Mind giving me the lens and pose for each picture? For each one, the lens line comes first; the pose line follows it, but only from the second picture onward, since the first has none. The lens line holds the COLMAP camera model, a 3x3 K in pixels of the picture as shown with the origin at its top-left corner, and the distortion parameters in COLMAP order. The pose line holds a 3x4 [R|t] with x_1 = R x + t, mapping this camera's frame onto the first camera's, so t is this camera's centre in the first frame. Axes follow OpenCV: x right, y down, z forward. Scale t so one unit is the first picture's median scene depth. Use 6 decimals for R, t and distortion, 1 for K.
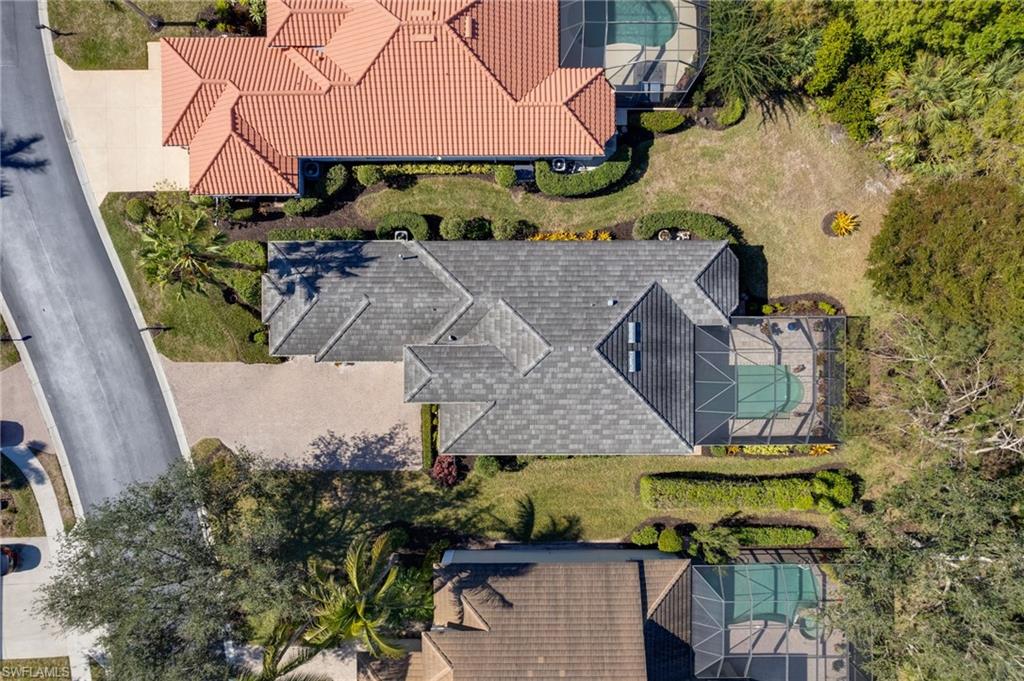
lens RADIAL K [[616.7, 0, 525.2], [0, 616.7, 339.4], [0, 0, 1]] dist [-0.004353, -0.001734]
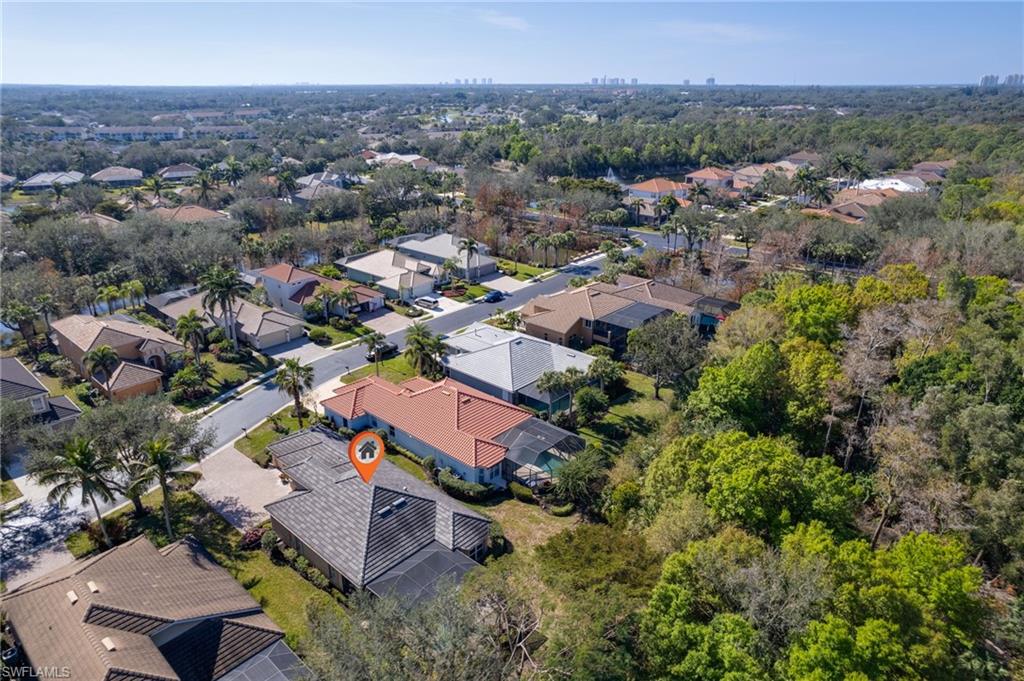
lens RADIAL K [[650.2, 0, 513.2], [0, 650.2, 339.0], [0, 0, 1]] dist [-0.055561, 0.069926]
pose [[0.740236, 0.246663, -0.625466, 1.240626], [-0.672303, 0.260879, -0.692785, 0.778184], [-0.007713, 0.933327, 0.358944, 0.022999]]
